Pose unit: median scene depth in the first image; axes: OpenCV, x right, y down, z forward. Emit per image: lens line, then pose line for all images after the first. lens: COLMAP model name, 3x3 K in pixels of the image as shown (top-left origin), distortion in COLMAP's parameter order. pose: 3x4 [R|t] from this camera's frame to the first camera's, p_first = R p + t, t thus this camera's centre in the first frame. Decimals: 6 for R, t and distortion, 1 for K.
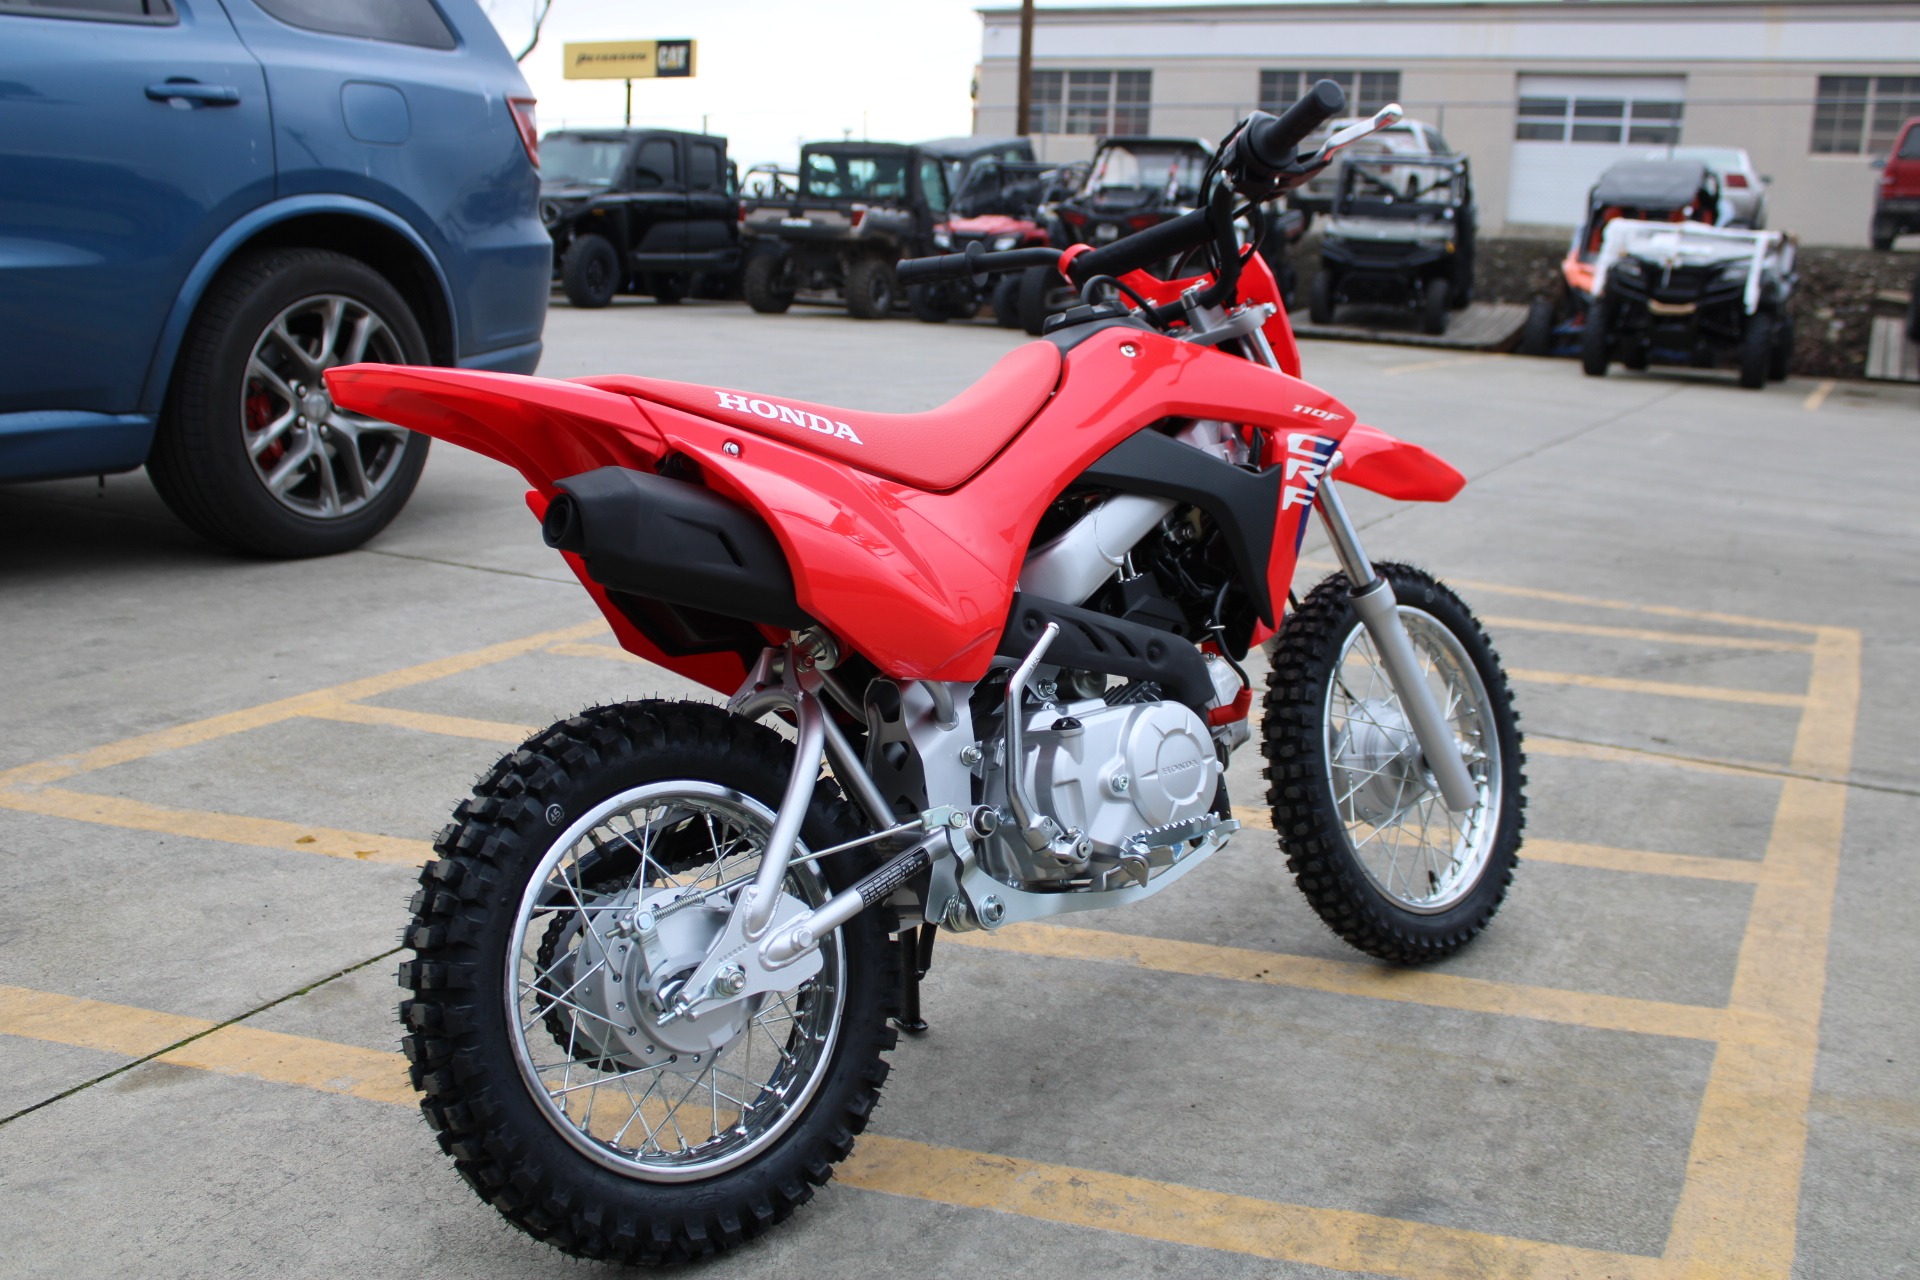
lens RADIAL K [[1790.7, 0, 960.0], [0, 1790.7, 640.0], [0, 0, 1]] dist [-0.148946, 0.152653]
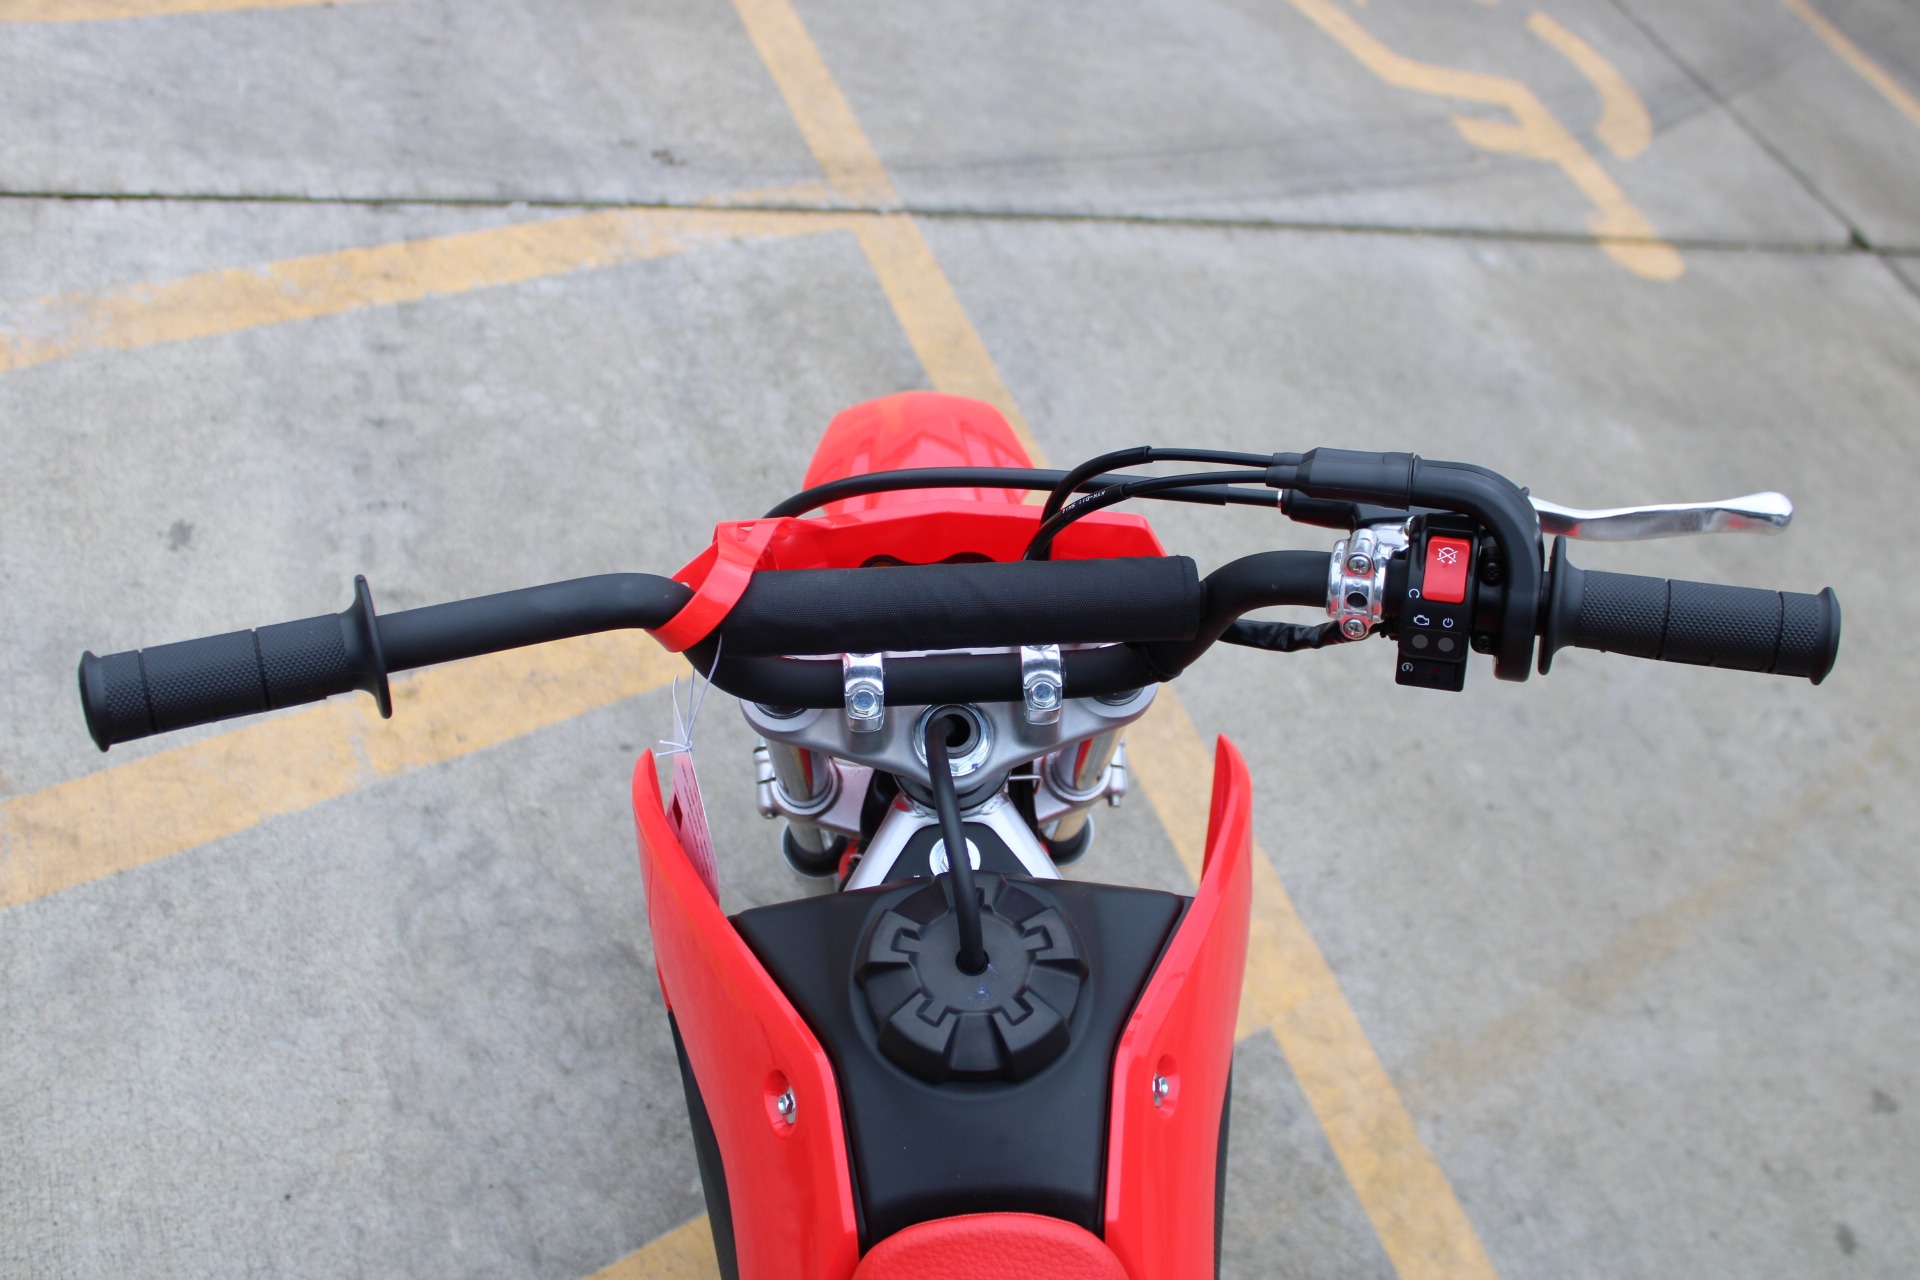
lens RADIAL K [[1801.3, 0, 951.4], [0, 1801.3, 606.6], [0, 0, 1]] dist [-0.155710, 0.164473]
pose [[0.611961, -0.448849, 0.651183, -0.149955], [-0.126678, 0.757098, 0.640902, -0.493287], [-0.780677, -0.474697, 0.406455, 0.895931]]
